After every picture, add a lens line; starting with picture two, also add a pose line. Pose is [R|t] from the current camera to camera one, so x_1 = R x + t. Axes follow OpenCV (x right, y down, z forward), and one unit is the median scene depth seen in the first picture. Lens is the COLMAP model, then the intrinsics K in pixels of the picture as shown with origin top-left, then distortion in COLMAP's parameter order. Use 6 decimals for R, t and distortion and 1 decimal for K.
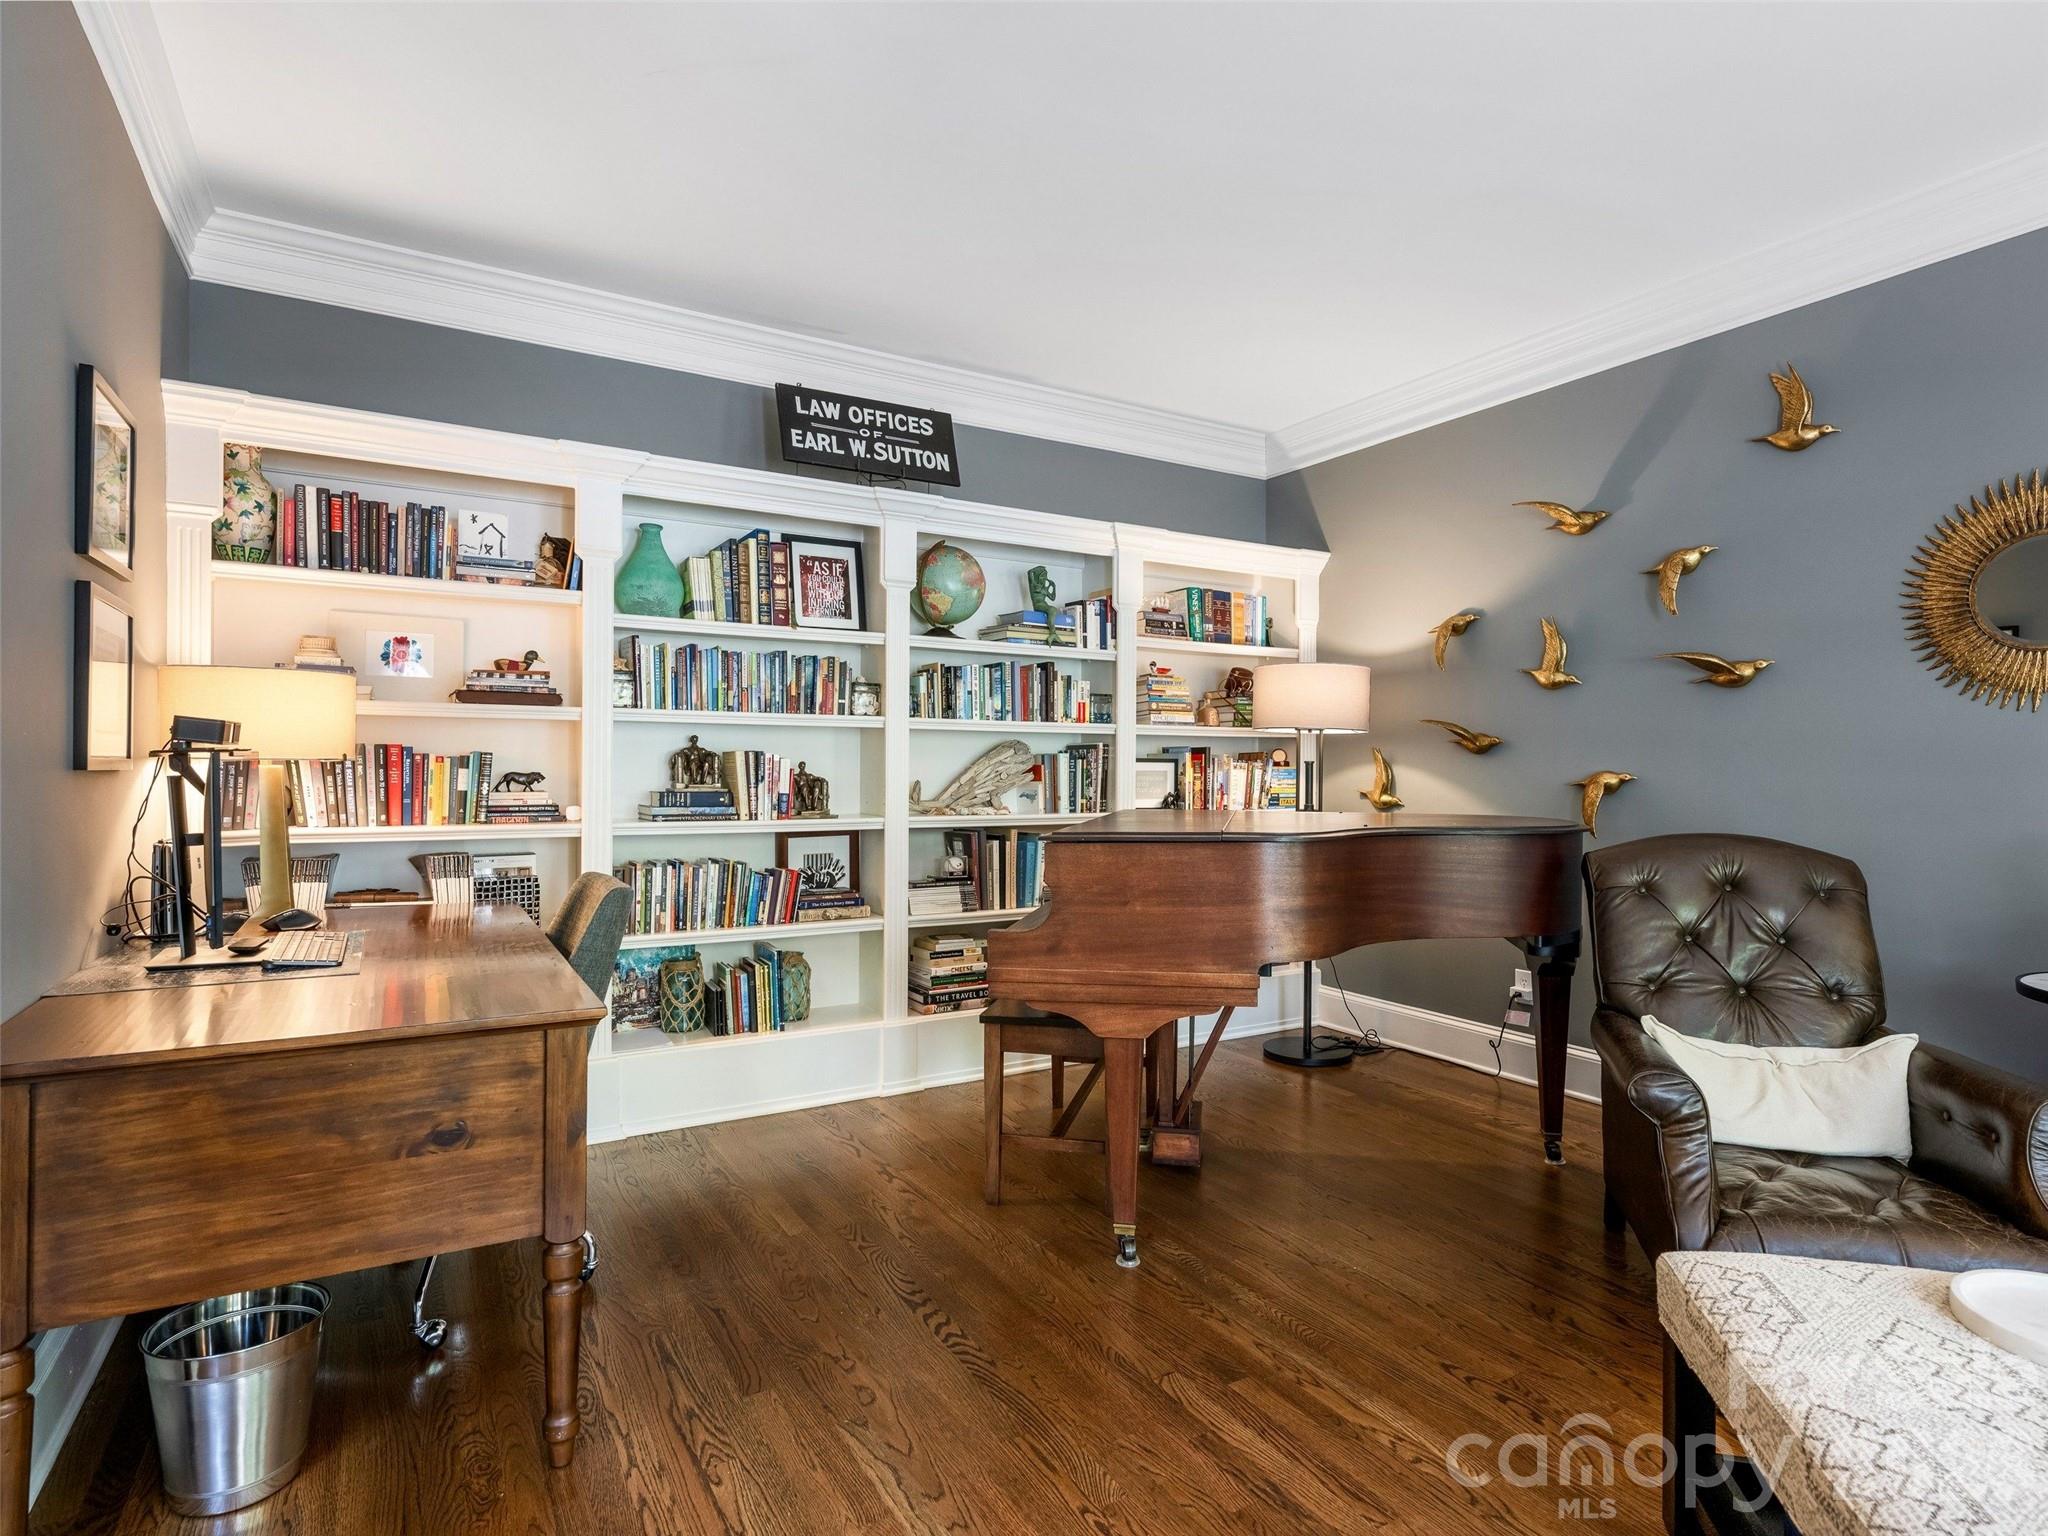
lens RADIAL K [[1123.0, 0, 1036.5], [0, 1123.0, 764.4], [0, 0, 1]] dist [-0.000091, 0.000965]
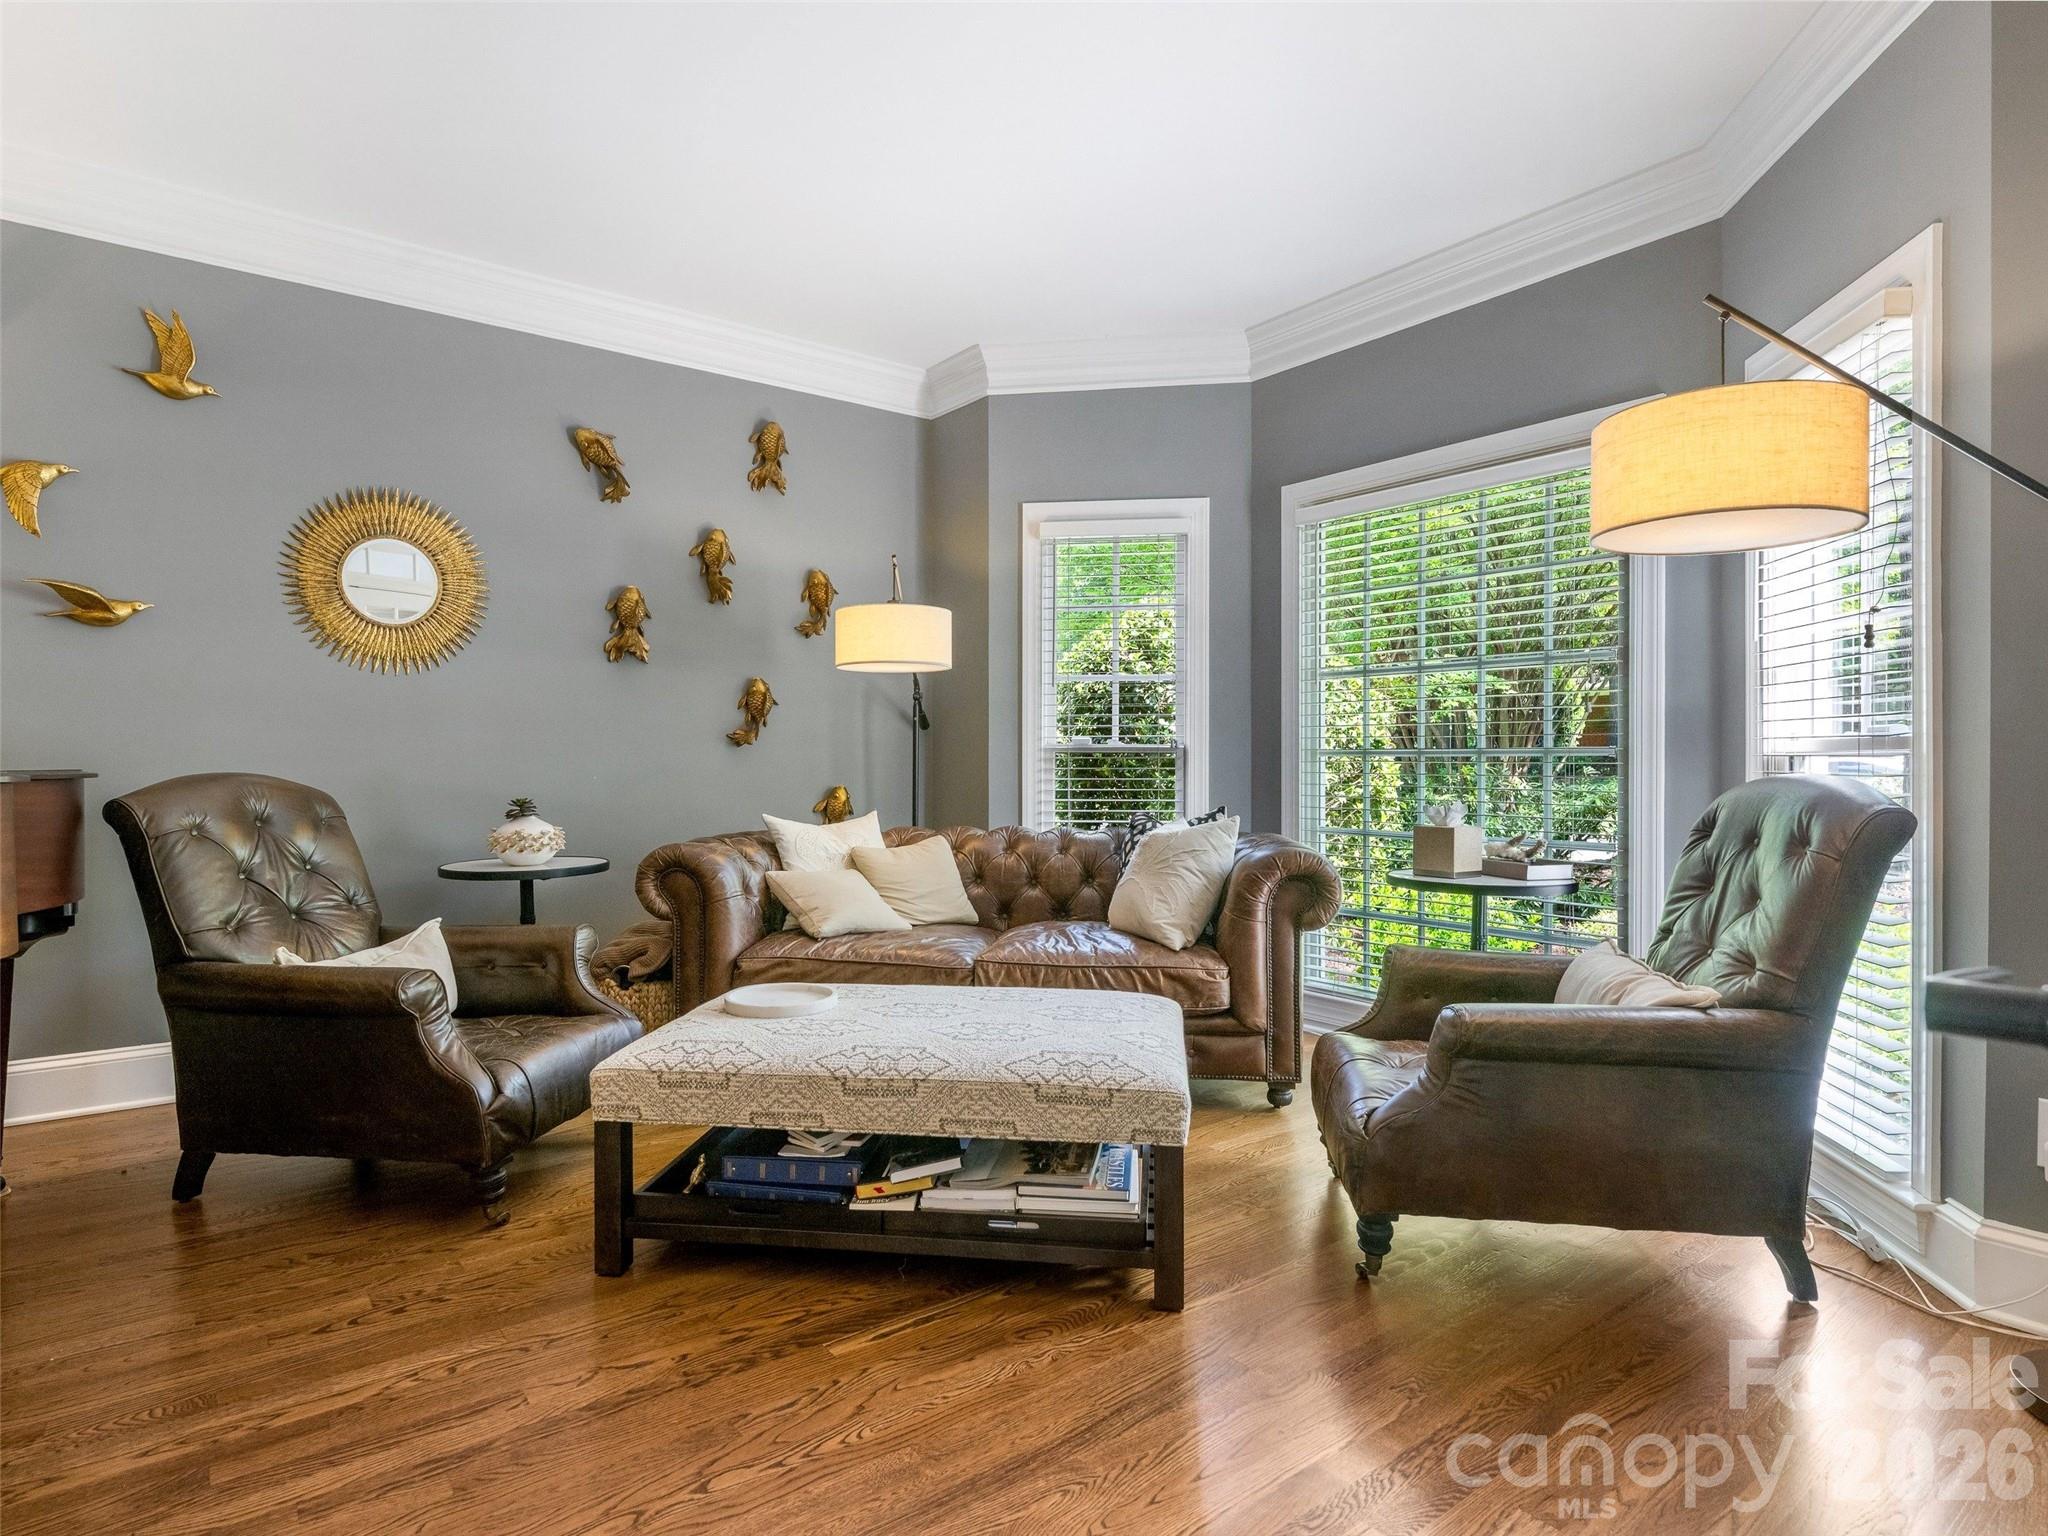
lens RADIAL K [[1123.0, 0, 1029.7], [0, 1123.0, 769.0], [0, 0, 1]] dist [-0.000091, 0.000965]
pose [[-0.089830, -0.008731, 0.995919, -0.441419], [-0.005778, 0.999949, 0.008246, 0.044109], [-0.995940, -0.005014, -0.089876, 0.363304]]
